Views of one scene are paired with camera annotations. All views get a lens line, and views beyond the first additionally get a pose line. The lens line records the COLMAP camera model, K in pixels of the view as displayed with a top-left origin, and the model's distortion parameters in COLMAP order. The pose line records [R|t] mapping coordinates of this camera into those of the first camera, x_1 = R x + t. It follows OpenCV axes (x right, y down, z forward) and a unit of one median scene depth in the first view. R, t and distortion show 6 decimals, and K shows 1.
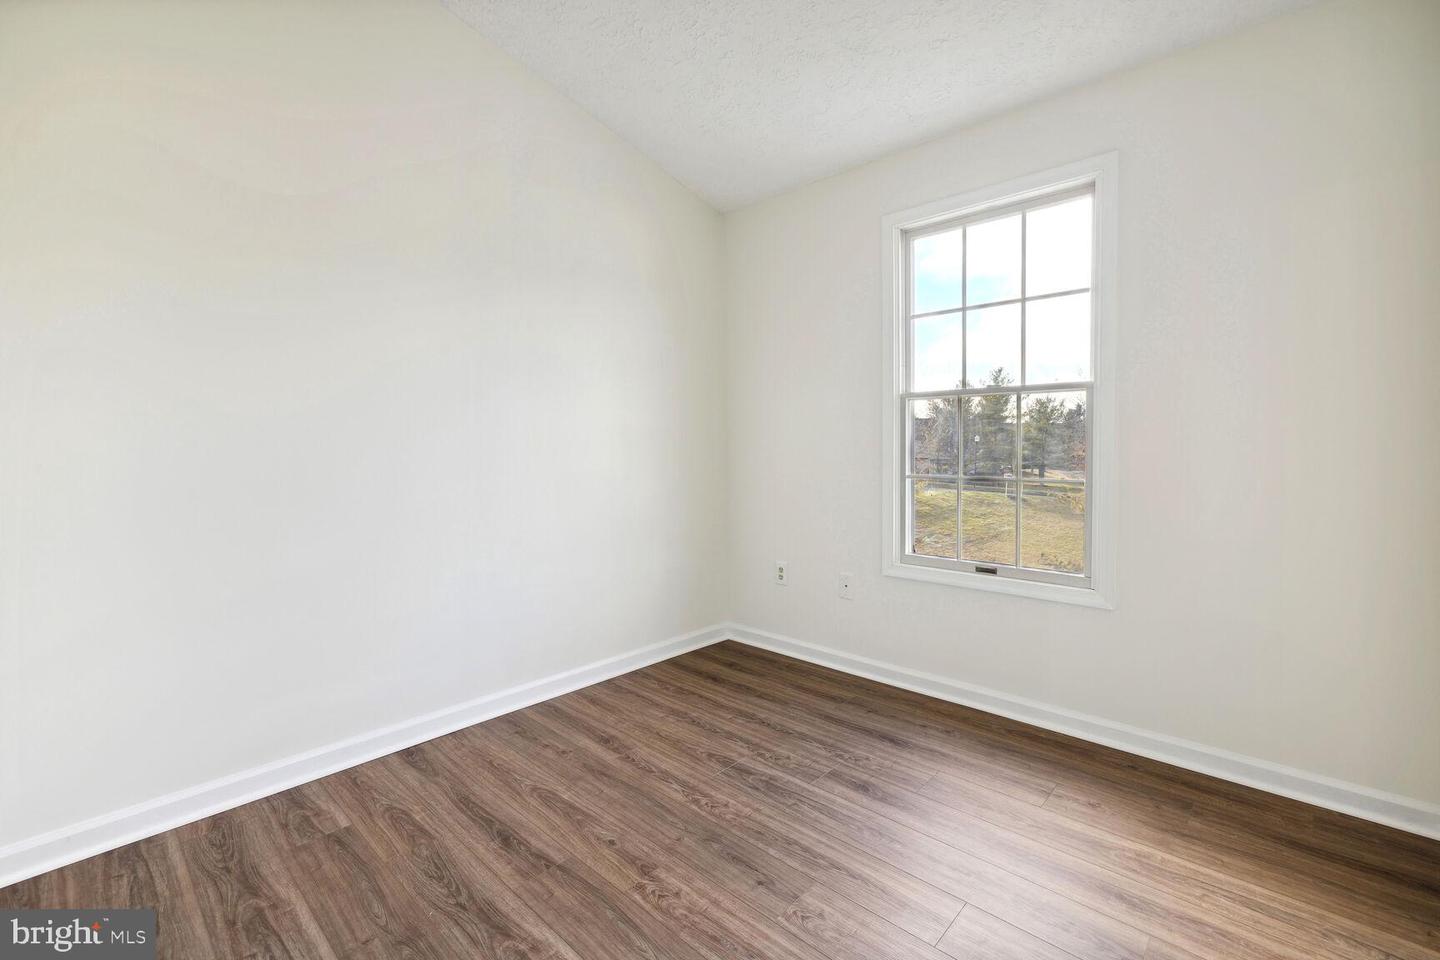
lens RADIAL K [[603.1, 0, 720.6], [0, 603.1, 470.0], [0, 0, 1]] dist [-0.014034, -0.000079]
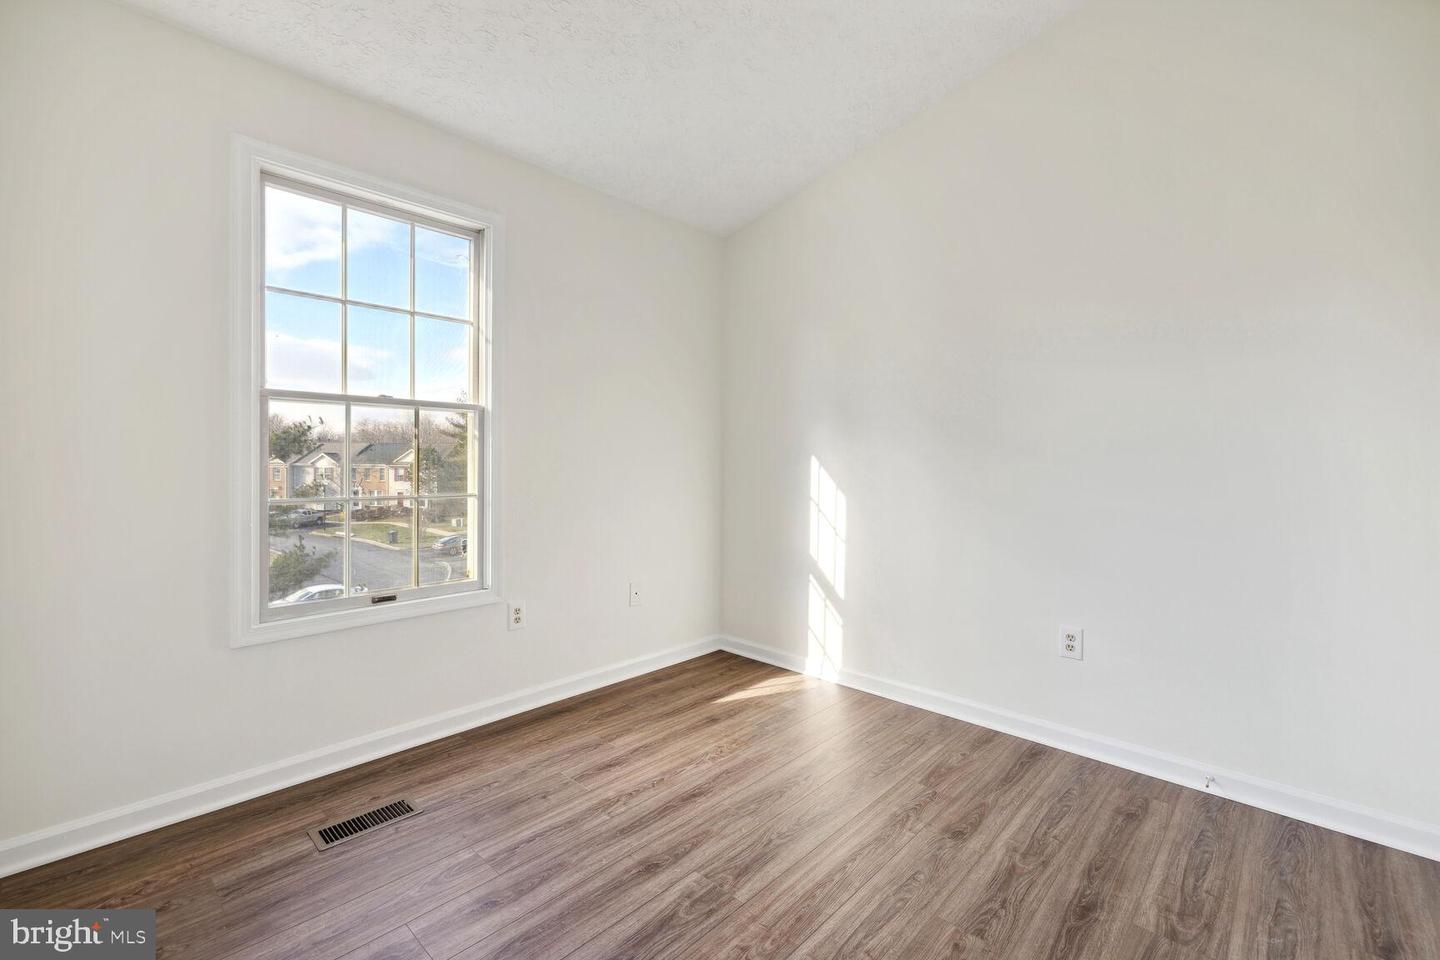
lens RADIAL K [[643.1, 0, 721.7], [0, 643.1, 461.3], [0, 0, 1]] dist [-0.000326, -0.000462]
pose [[0.001635, 0.010342, 0.999945, -0.569379], [0.033838, 0.999373, -0.010391, -0.013248], [-0.999426, 0.033853, 0.001284, 0.531120]]
